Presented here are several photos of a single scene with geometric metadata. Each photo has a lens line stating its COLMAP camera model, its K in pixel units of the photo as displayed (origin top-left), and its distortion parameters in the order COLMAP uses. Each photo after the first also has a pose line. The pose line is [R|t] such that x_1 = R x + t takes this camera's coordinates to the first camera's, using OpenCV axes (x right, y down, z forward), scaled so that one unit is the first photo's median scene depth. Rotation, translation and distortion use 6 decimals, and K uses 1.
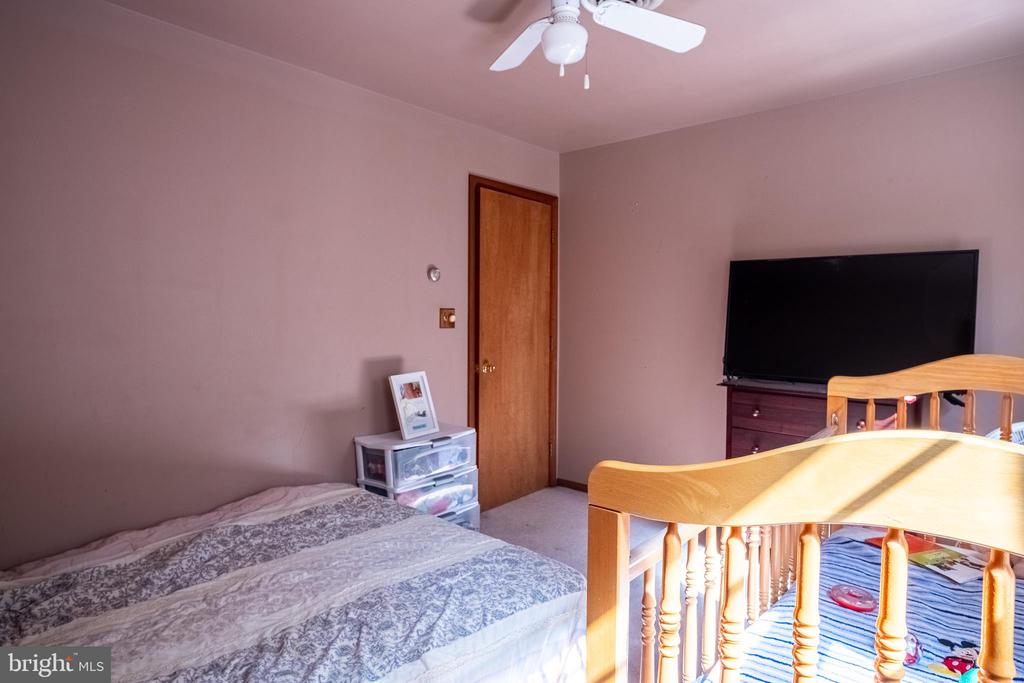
lens RADIAL K [[579.4, 0, 514.7], [0, 579.4, 341.5], [0, 0, 1]] dist [-0.008858, 0.002977]
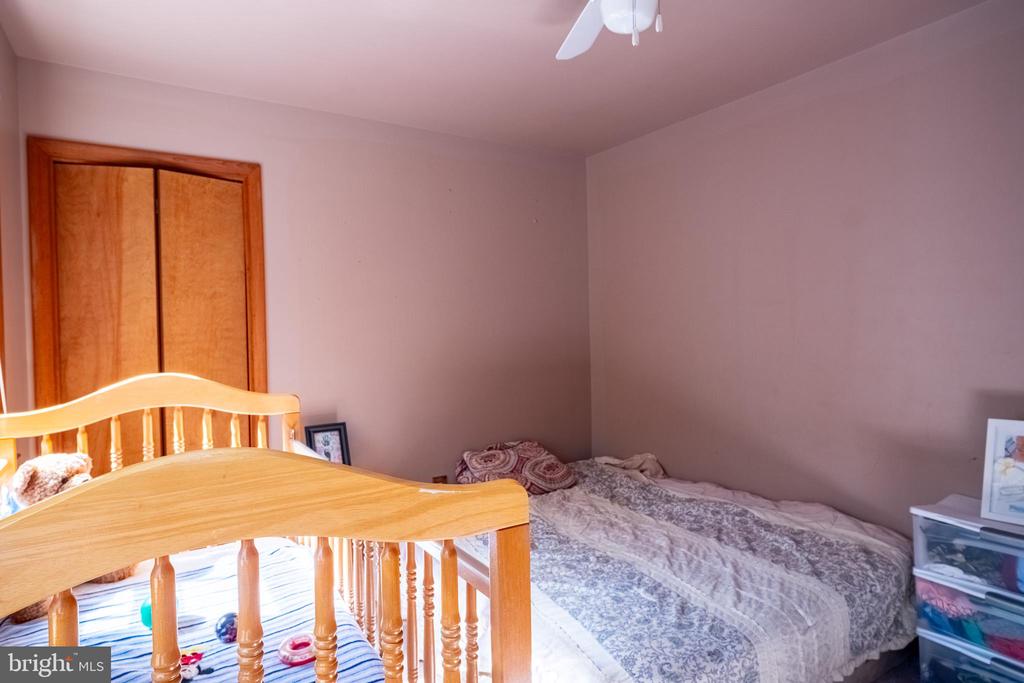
lens RADIAL K [[579.4, 0, 515.4], [0, 579.4, 337.0], [0, 0, 1]] dist [-0.008858, 0.002977]
pose [[-0.277240, 0.015929, -0.960669, 0.859599], [-0.031387, 0.999179, 0.025625, -0.050732], [0.960288, 0.037257, -0.276512, 0.981401]]
